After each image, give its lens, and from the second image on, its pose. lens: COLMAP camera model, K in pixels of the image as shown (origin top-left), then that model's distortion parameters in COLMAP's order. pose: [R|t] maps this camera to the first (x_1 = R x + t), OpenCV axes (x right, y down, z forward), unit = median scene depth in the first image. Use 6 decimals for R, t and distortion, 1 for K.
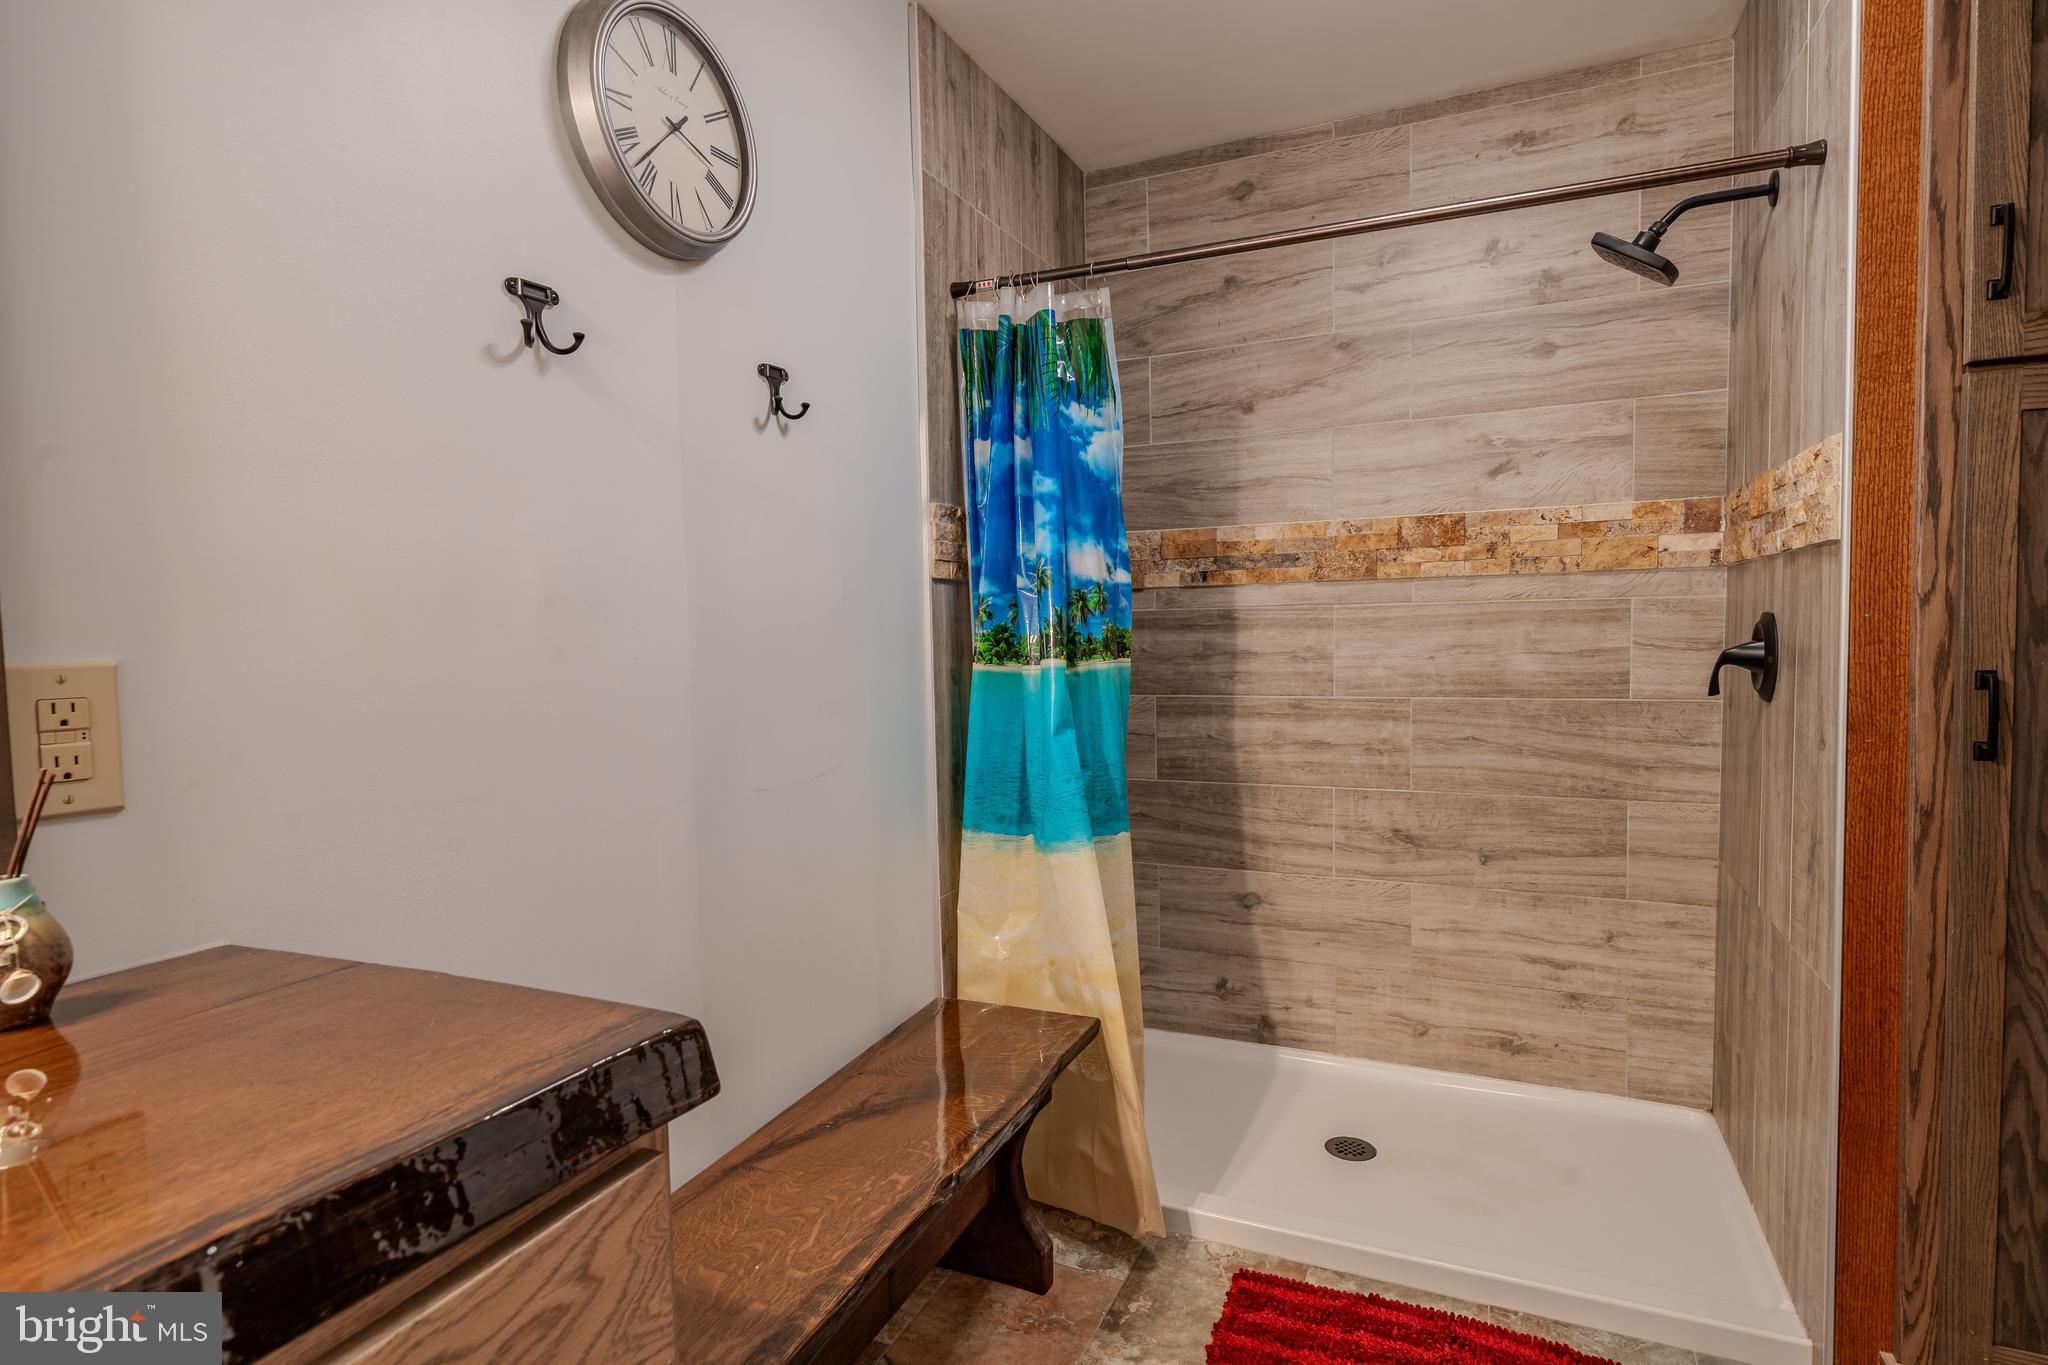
lens RADIAL K [[1047.9, 0, 1022.1], [0, 1047.9, 685.1], [0, 0, 1]] dist [-0.004765, -0.000388]
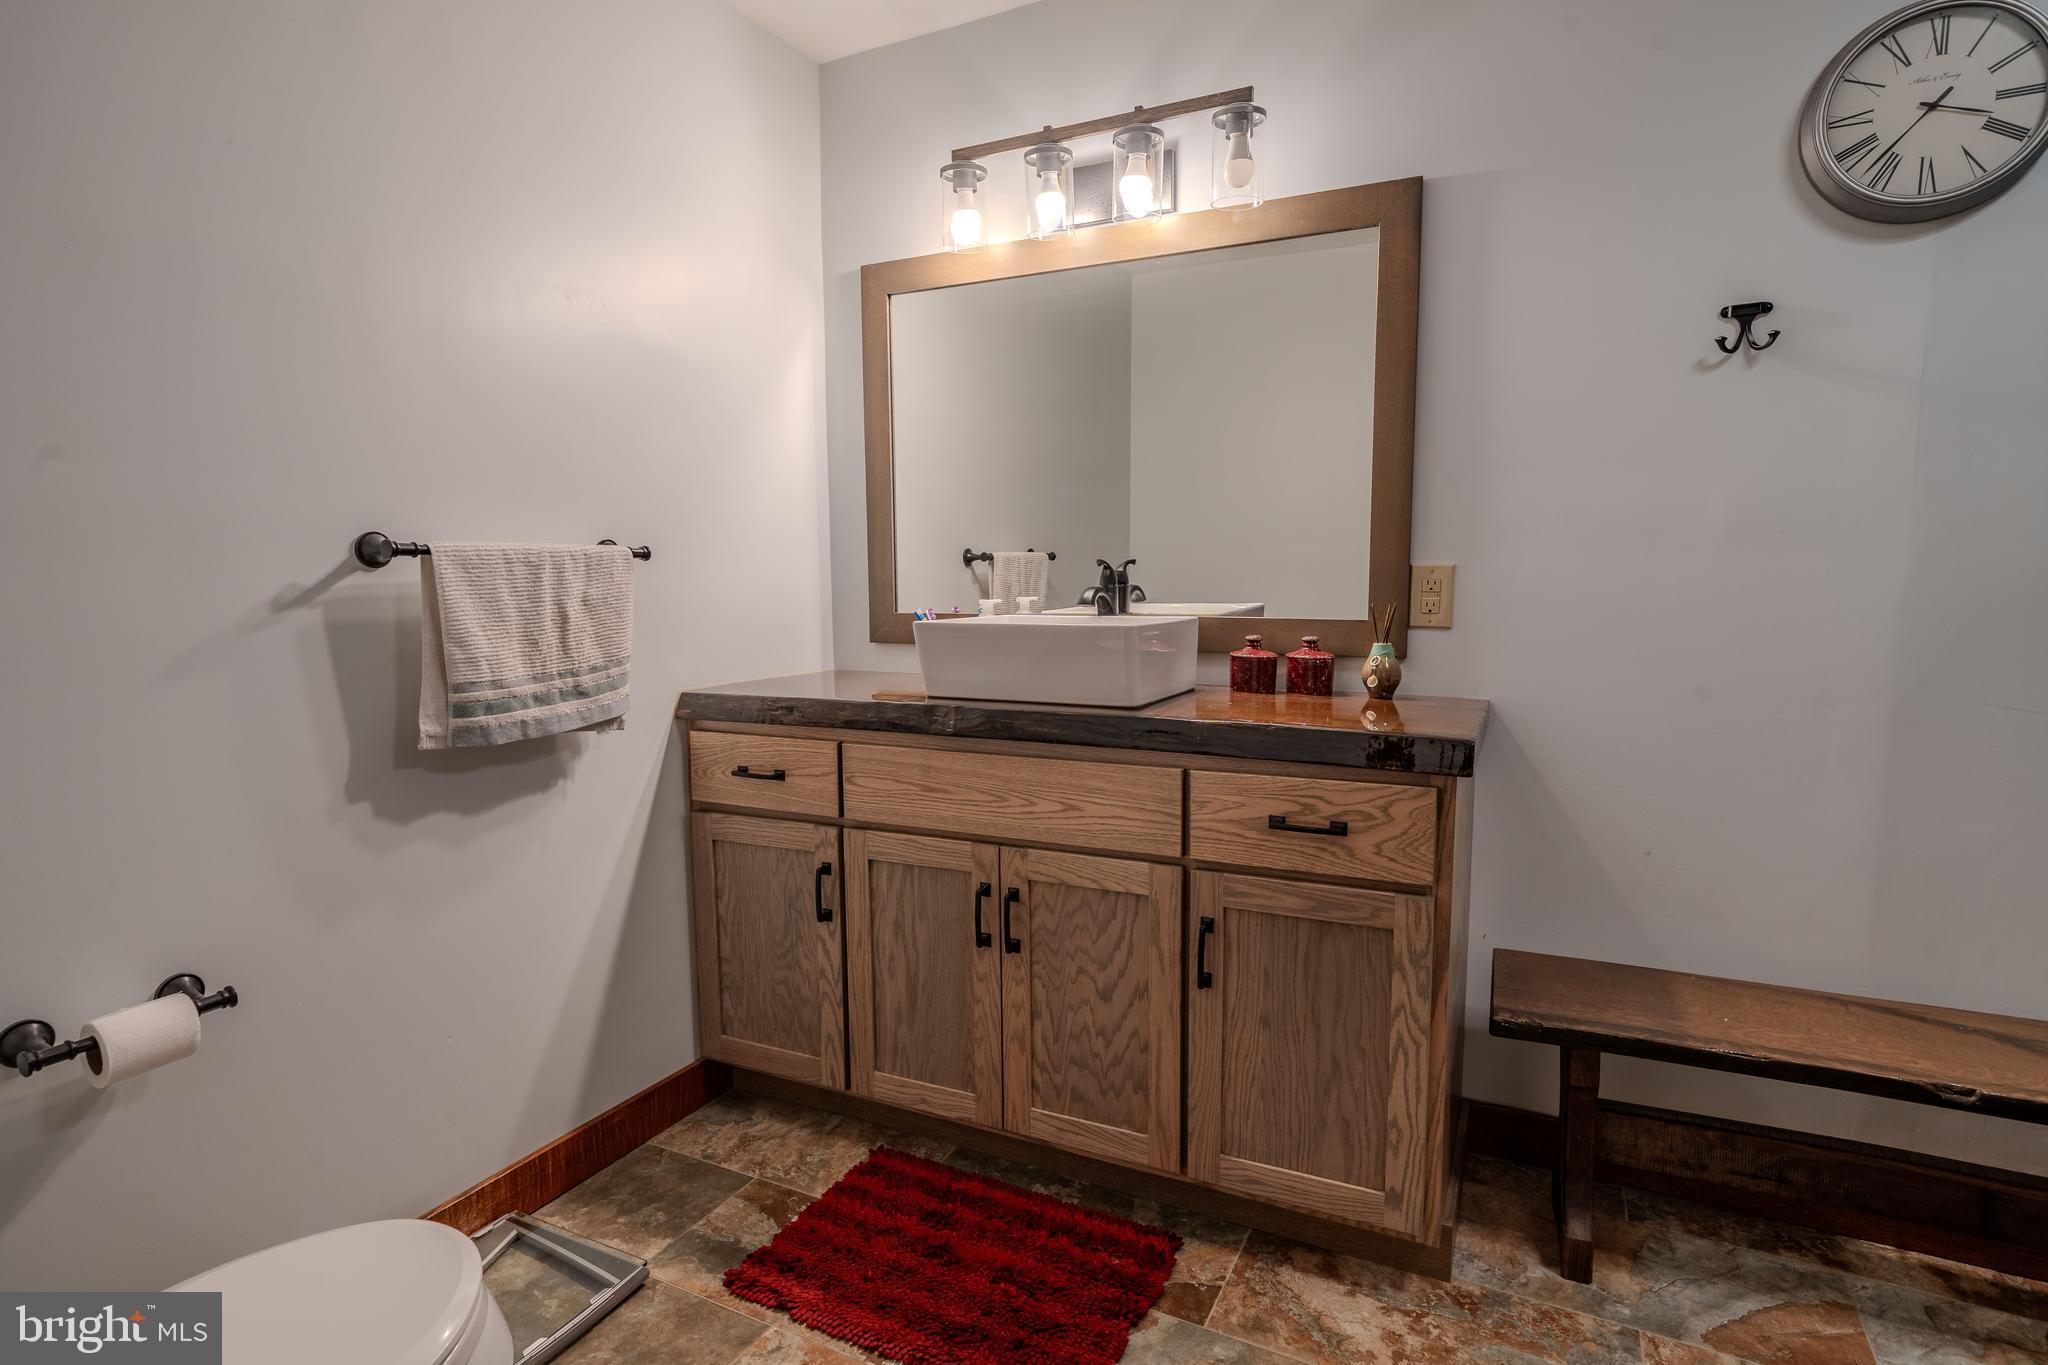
lens RADIAL K [[1047.9, 0, 1026.1], [0, 1047.9, 689.7], [0, 0, 1]] dist [-0.004765, -0.000388]
pose [[-0.028765, 0.144094, -0.989146, 1.041879], [-0.048016, 0.988214, 0.145355, -0.027285], [0.998432, 0.051676, -0.021507, 0.085099]]
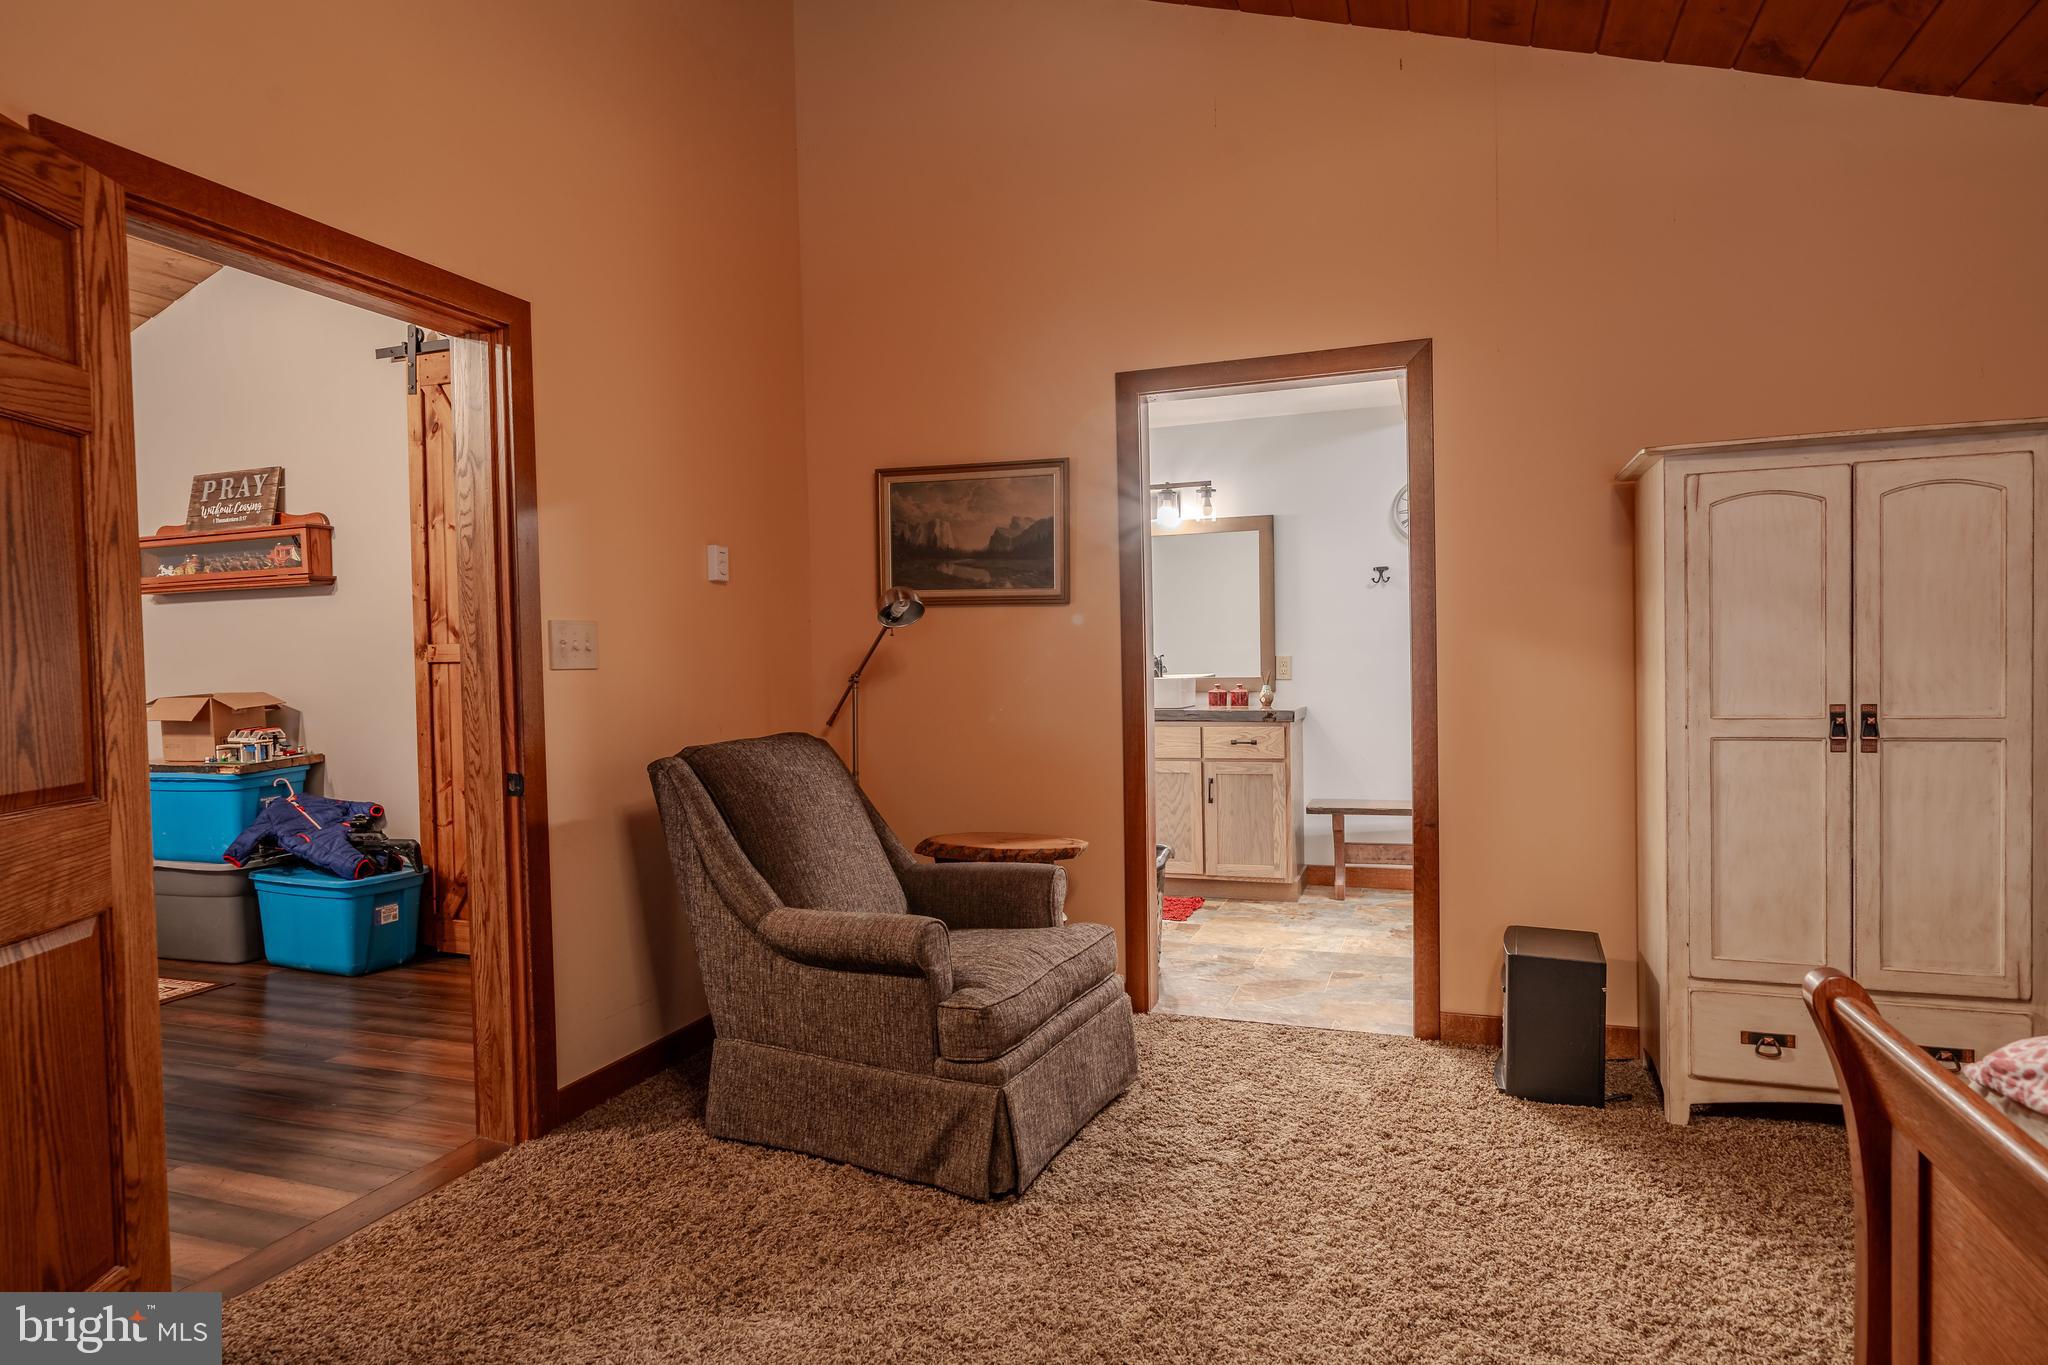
lens RADIAL K [[1175.4, 0, 1019.0], [0, 1175.4, 682.7], [0, 0, 1]] dist [0.005435, 0.000166]
pose [[0.081733, 0.049850, -0.995407, 4.072907], [-0.039552, 0.998124, 0.046739, -0.083397], [0.995869, 0.035551, 0.083552, -0.799307]]
